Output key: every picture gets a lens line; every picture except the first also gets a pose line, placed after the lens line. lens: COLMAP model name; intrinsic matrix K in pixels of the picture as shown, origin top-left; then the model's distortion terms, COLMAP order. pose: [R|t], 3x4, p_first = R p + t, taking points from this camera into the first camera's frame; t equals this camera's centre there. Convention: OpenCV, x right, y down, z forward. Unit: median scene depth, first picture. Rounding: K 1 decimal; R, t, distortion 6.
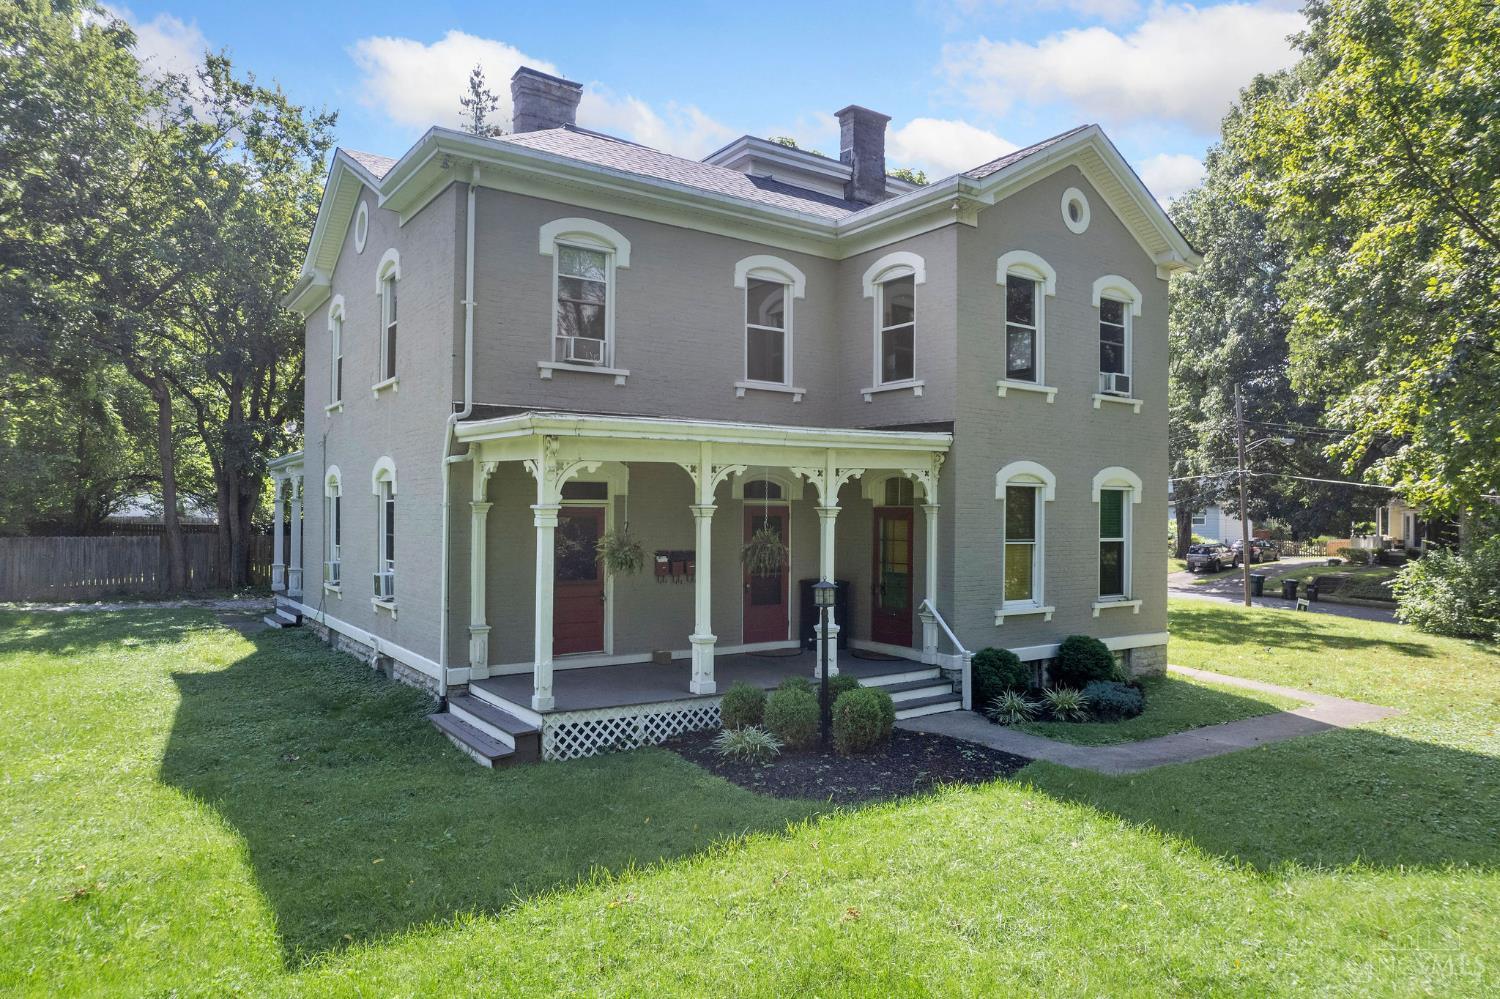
lens RADIAL K [[967.2, 0, 746.3], [0, 967.2, 505.0], [0, 0, 1]] dist [-0.043883, 0.021355]
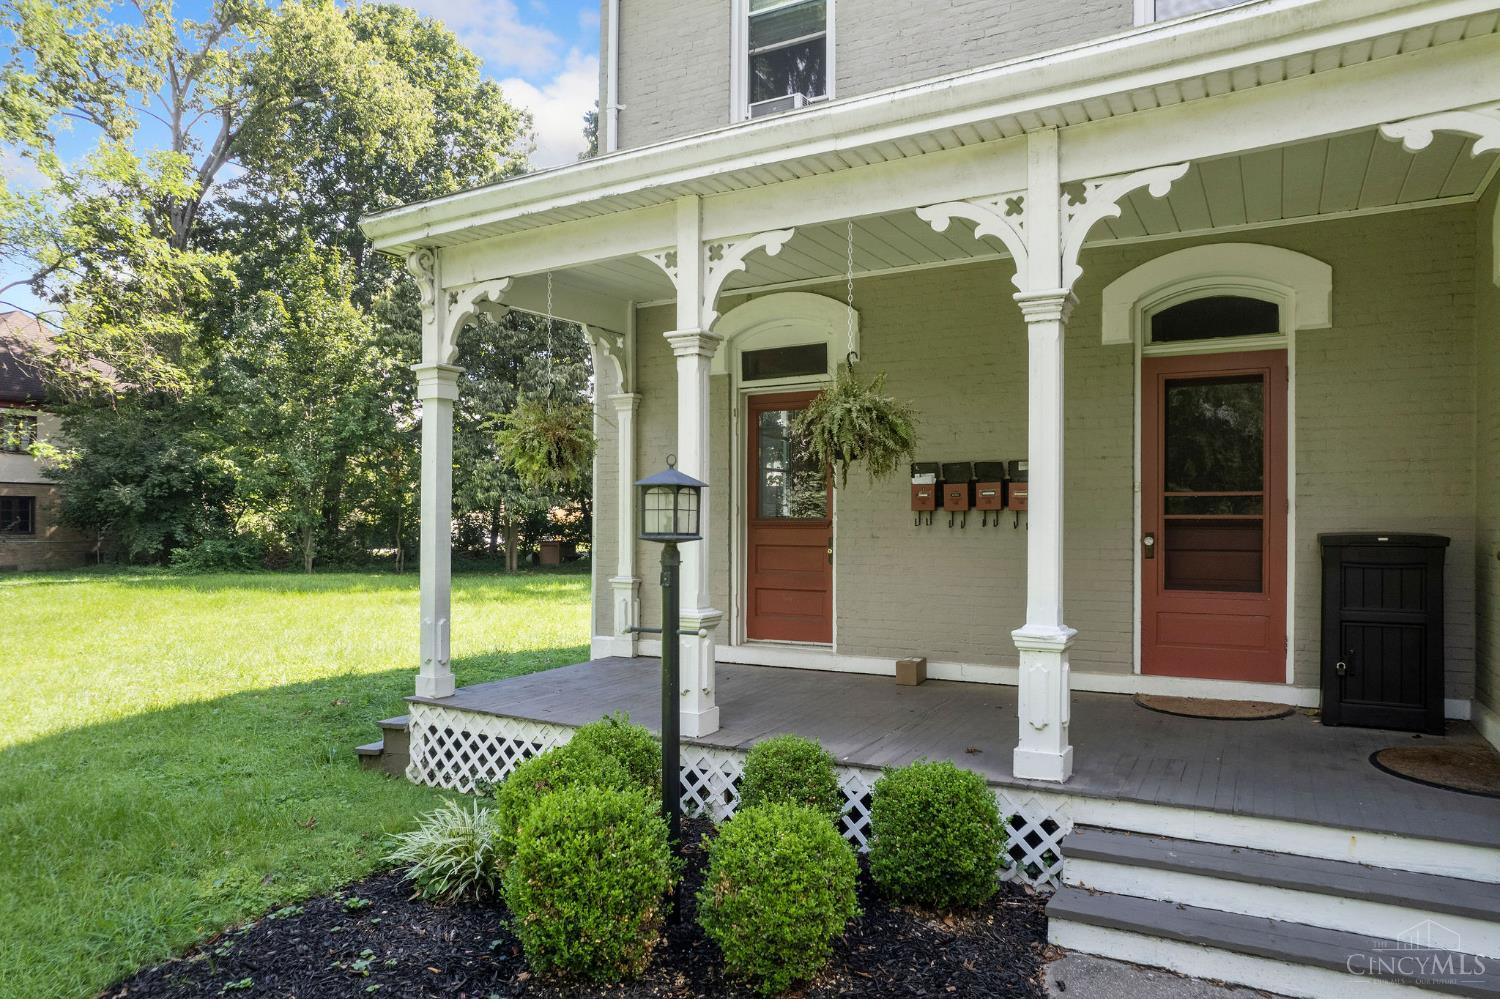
lens RADIAL K [[967.2, 0, 756.3], [0, 967.2, 528.3], [0, 0, 1]] dist [-0.043883, 0.021355]
pose [[0.444249, 0.000048, -0.895903, 0.336867], [0.010958, 0.999925, 0.005488, 0.080452], [0.895836, -0.012256, 0.444215, 0.709838]]
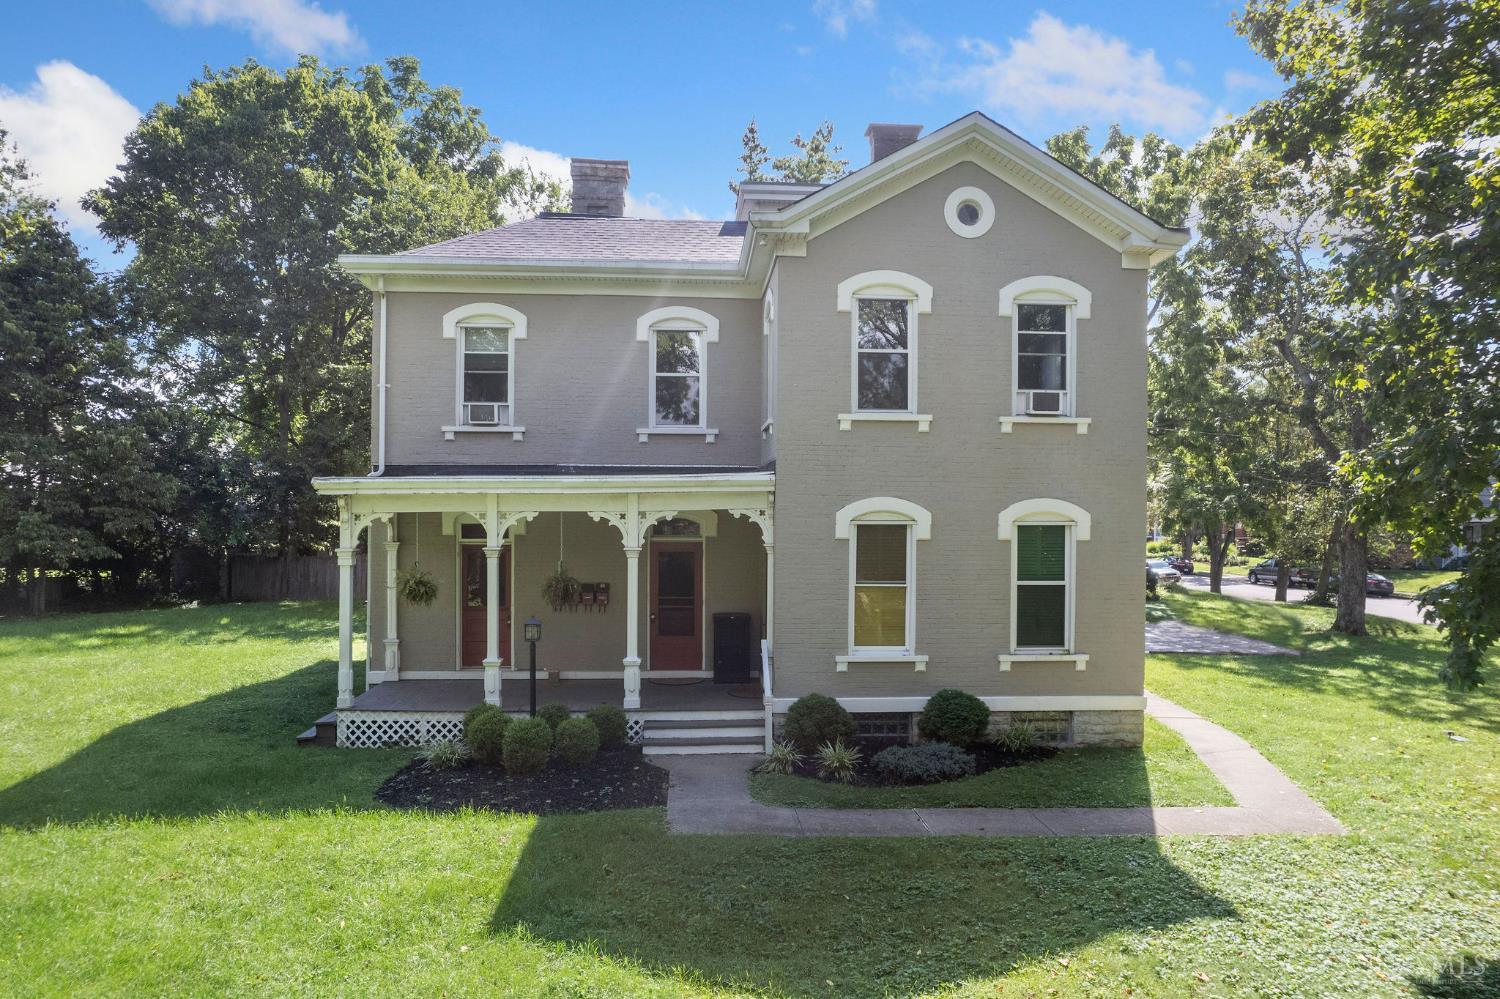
lens RADIAL K [[967.2, 0, 747.2], [0, 967.2, 527.7], [0, 0, 1]] dist [-0.043883, 0.021355]
pose [[0.853575, 0.000067, -0.520970, 0.712034], [0.007179, 0.999904, 0.011890, -0.030310], [0.520921, -0.013889, 0.853492, 0.146975]]
